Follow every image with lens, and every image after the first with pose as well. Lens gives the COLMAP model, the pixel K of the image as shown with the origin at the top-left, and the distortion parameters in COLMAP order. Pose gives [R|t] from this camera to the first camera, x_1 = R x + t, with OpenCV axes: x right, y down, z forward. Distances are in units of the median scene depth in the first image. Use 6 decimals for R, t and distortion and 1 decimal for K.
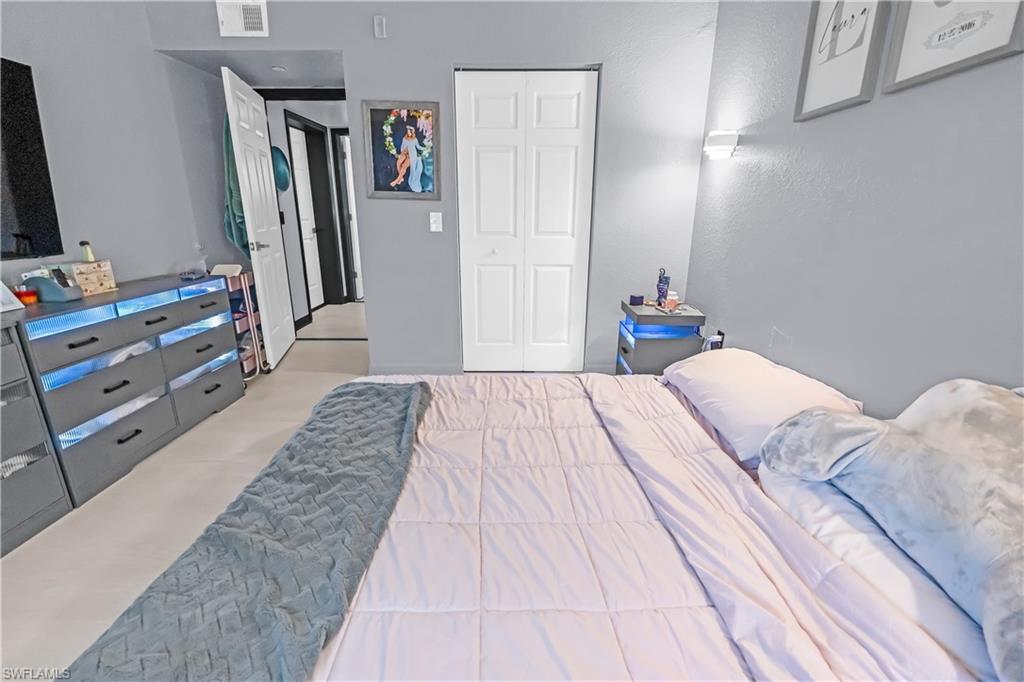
lens RADIAL K [[456.5, 0, 514.2], [0, 456.5, 347.0], [0, 0, 1]] dist [-0.000401, 0.000052]
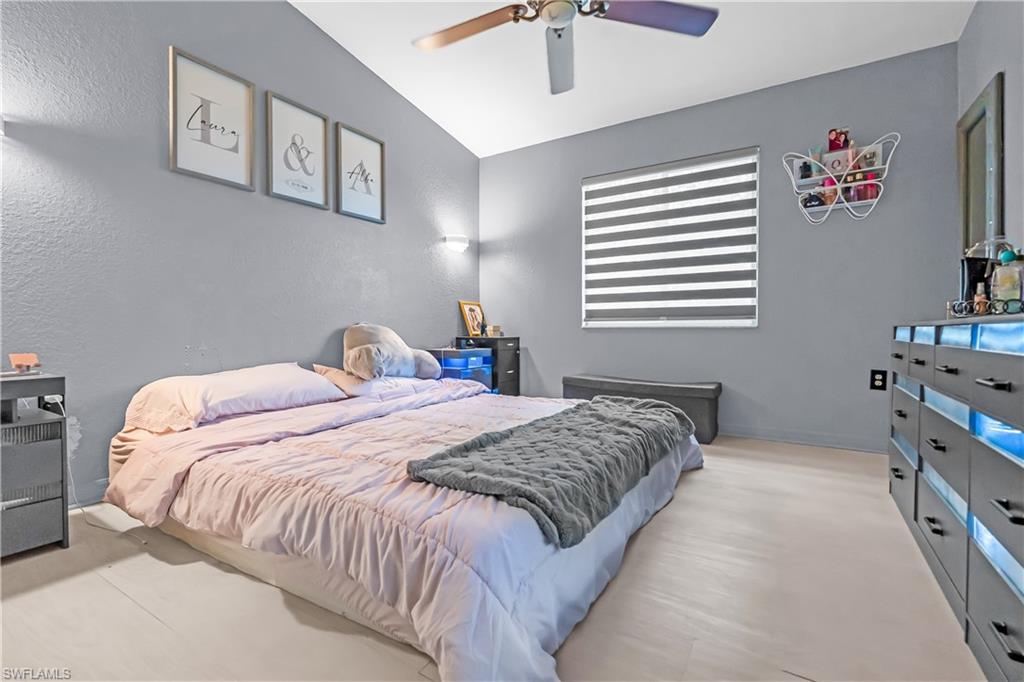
lens RADIAL K [[470.3, 0, 512.0], [0, 470.3, 341.0], [0, 0, 1]] dist [-0.000088, 0.000051]
pose [[-0.846054, -0.021217, 0.532675, -0.736905], [0.144901, 0.952436, 0.268084, -0.255317], [-0.513026, 0.303999, -0.802738, 1.561697]]
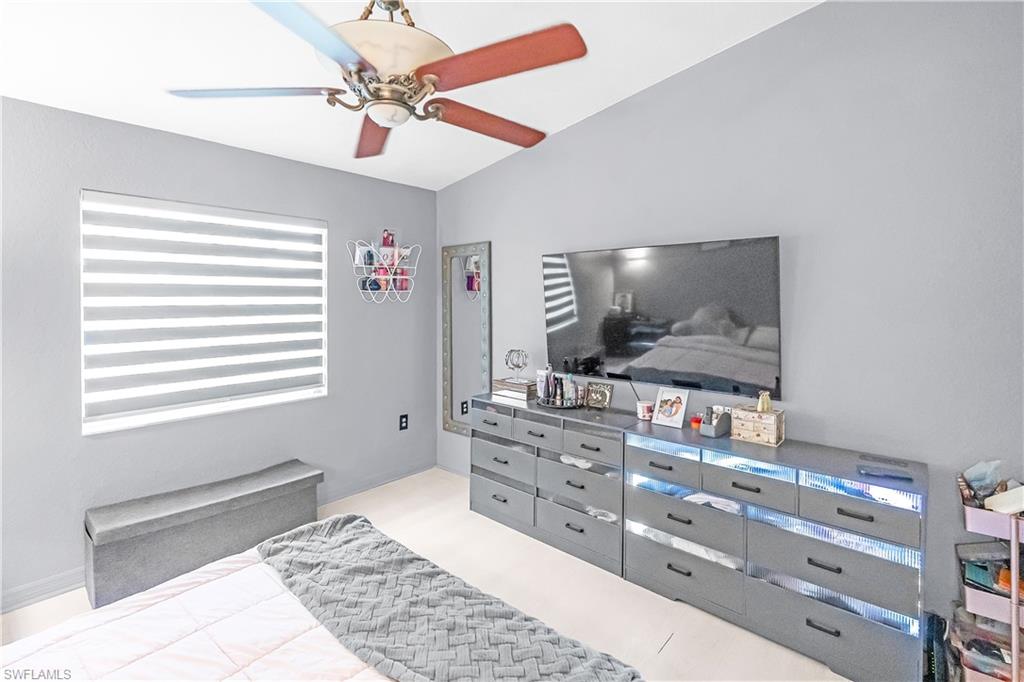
lens RADIAL K [[454.7, 0, 506.6], [0, 454.7, 315.4], [0, 0, 1]] dist [-0.001299, -0.000203]
pose [[-0.664080, 0.010871, -0.747582, 0.180918], [-0.218780, 0.953303, 0.208205, -0.487952], [0.714936, 0.301821, -0.630691, 1.209168]]
